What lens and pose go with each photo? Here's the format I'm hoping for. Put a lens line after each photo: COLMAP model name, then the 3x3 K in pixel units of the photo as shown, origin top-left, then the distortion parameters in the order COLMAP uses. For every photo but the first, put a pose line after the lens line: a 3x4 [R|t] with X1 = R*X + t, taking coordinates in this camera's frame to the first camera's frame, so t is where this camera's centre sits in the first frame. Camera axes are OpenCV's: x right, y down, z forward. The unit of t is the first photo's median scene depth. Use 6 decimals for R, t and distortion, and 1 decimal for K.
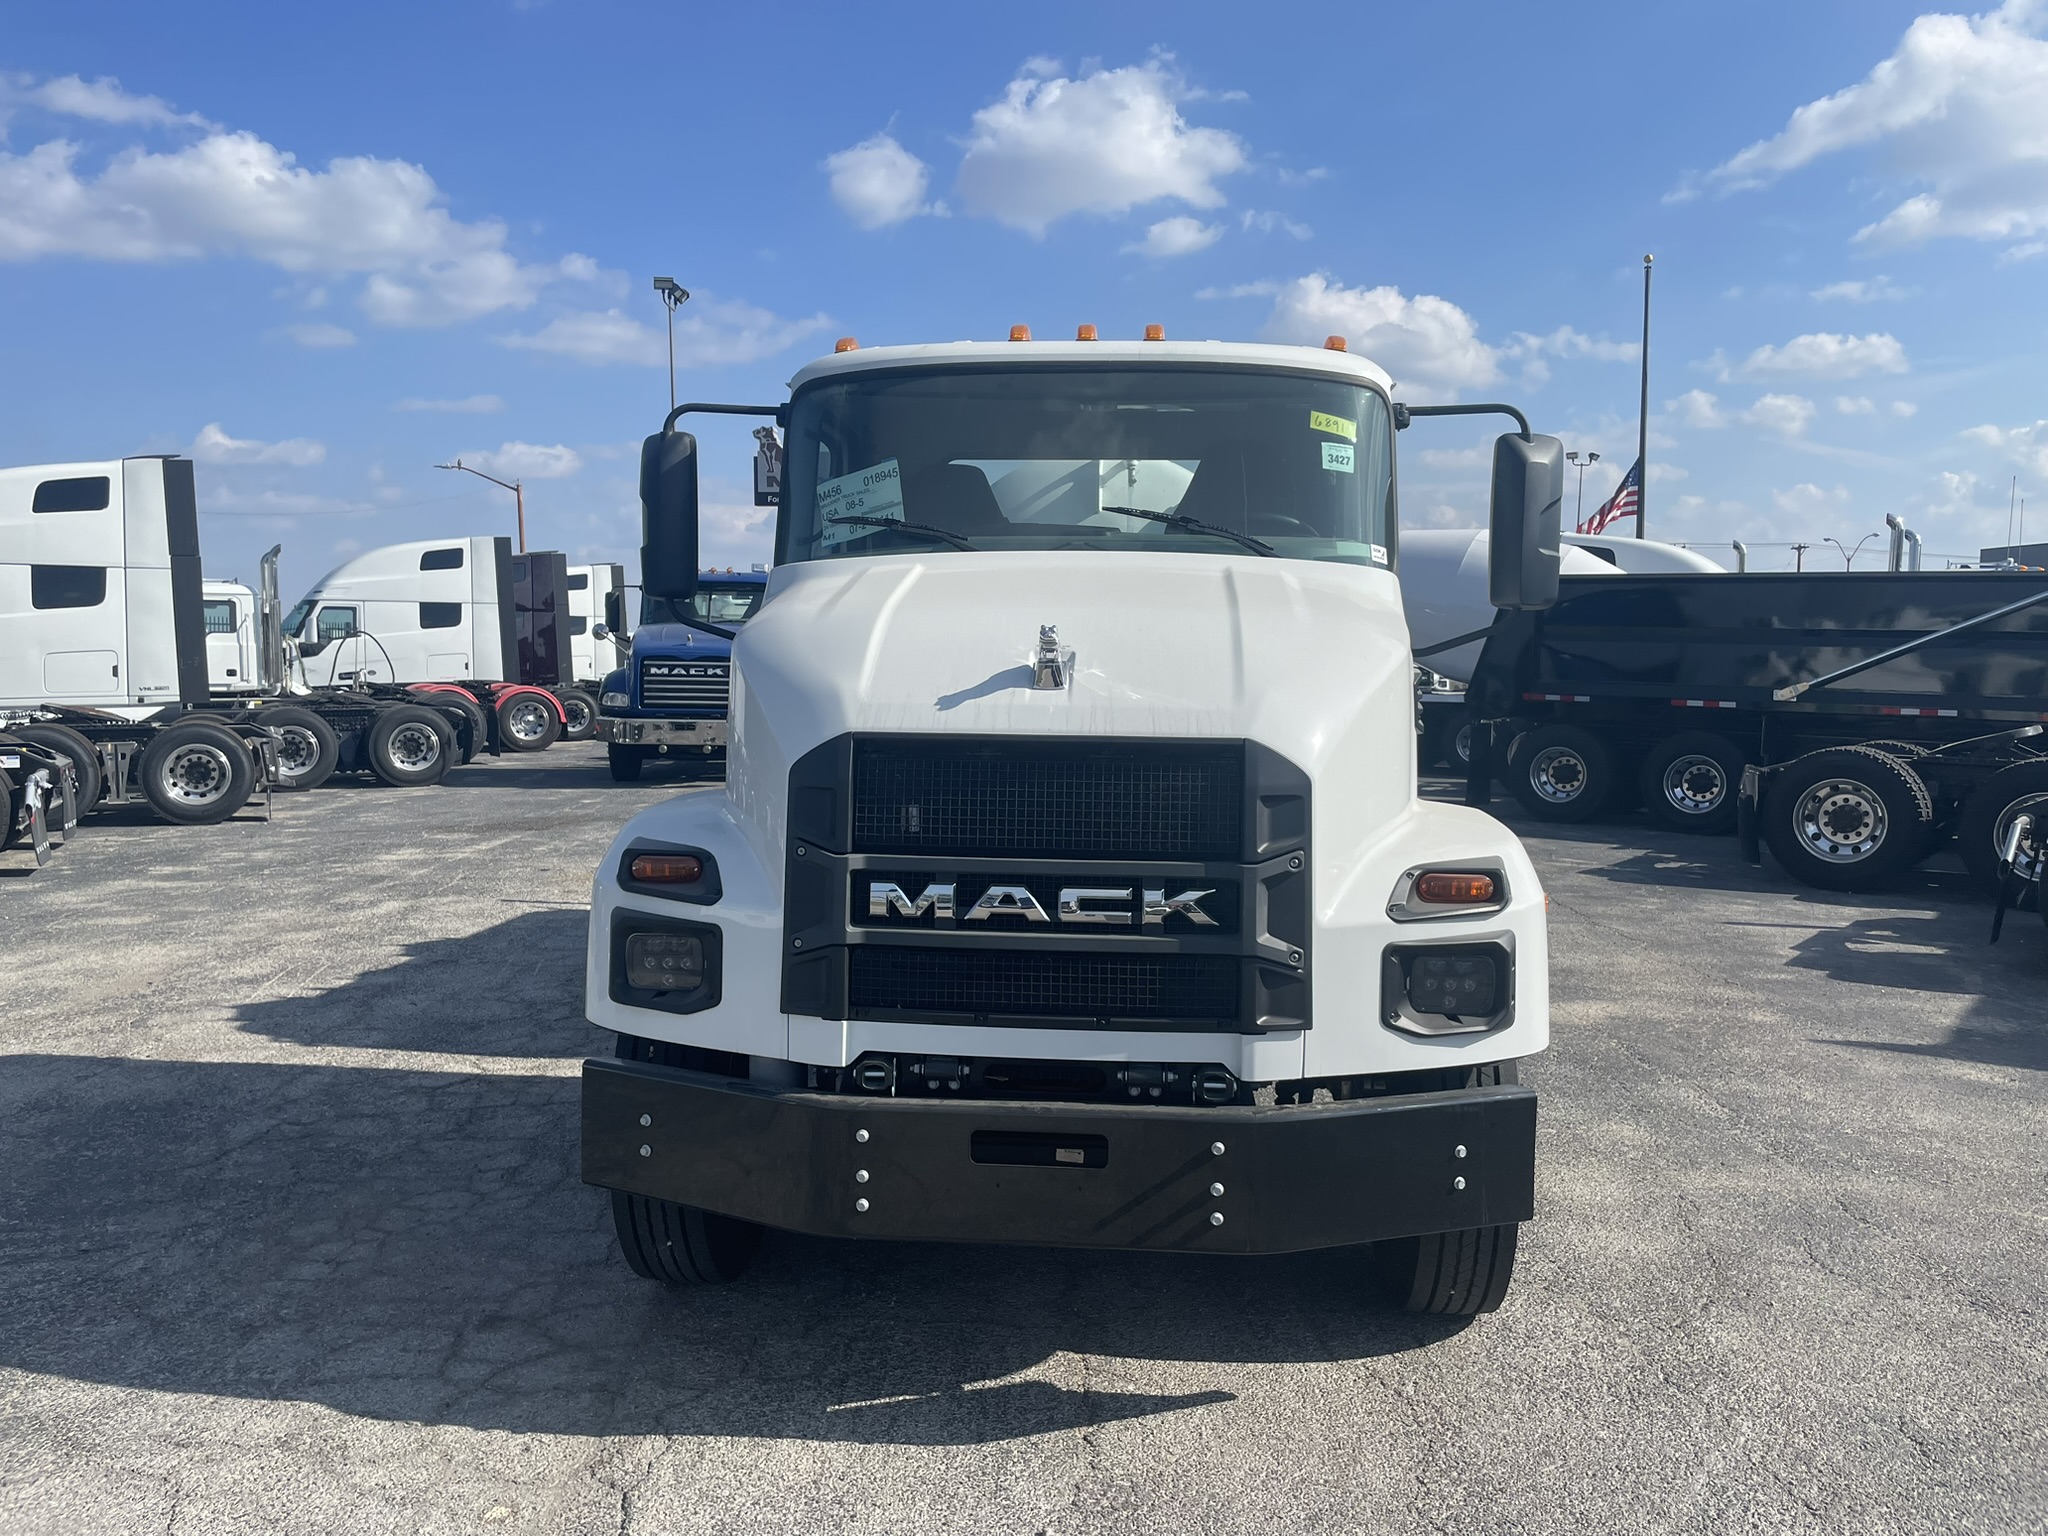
lens RADIAL K [[1549.1, 0, 1024.0], [0, 1549.1, 768.0], [0, 0, 1]] dist [0.094972, -0.128385]
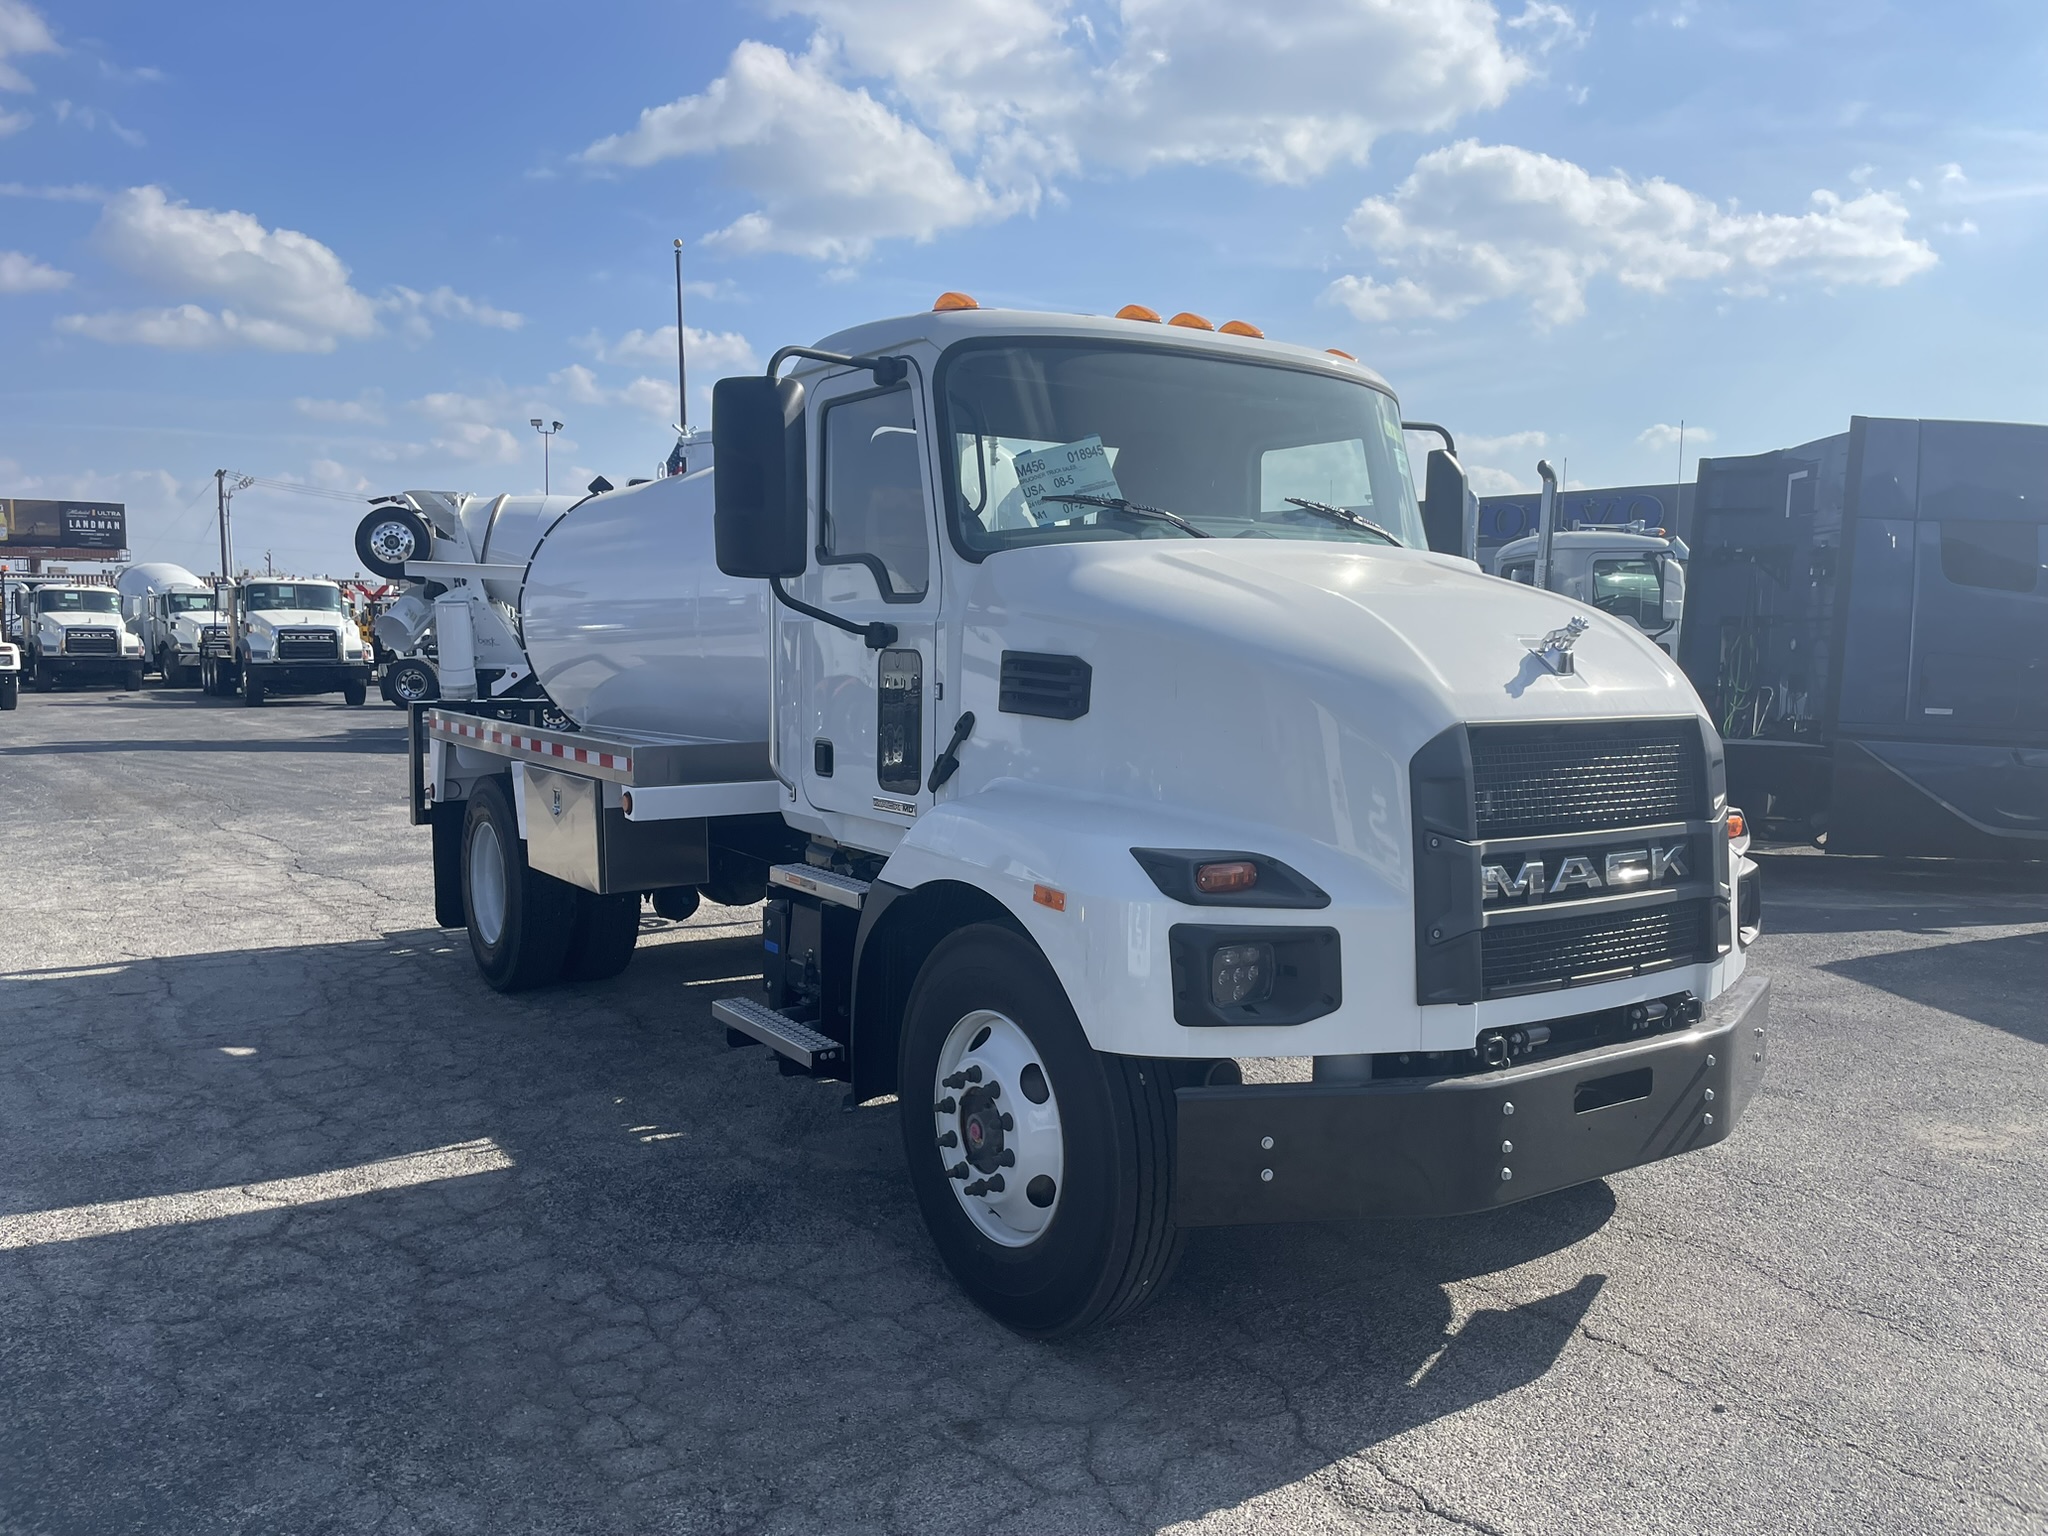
lens RADIAL K [[1549.1, 0, 1024.0], [0, 1549.1, 768.0], [0, 0, 1]] dist [0.094972, -0.128385]
pose [[0.783471, -0.059448, 0.618579, -0.908834], [0.045575, 0.998230, 0.038210, -0.042501], [-0.619755, -0.001745, 0.784793, 0.346549]]
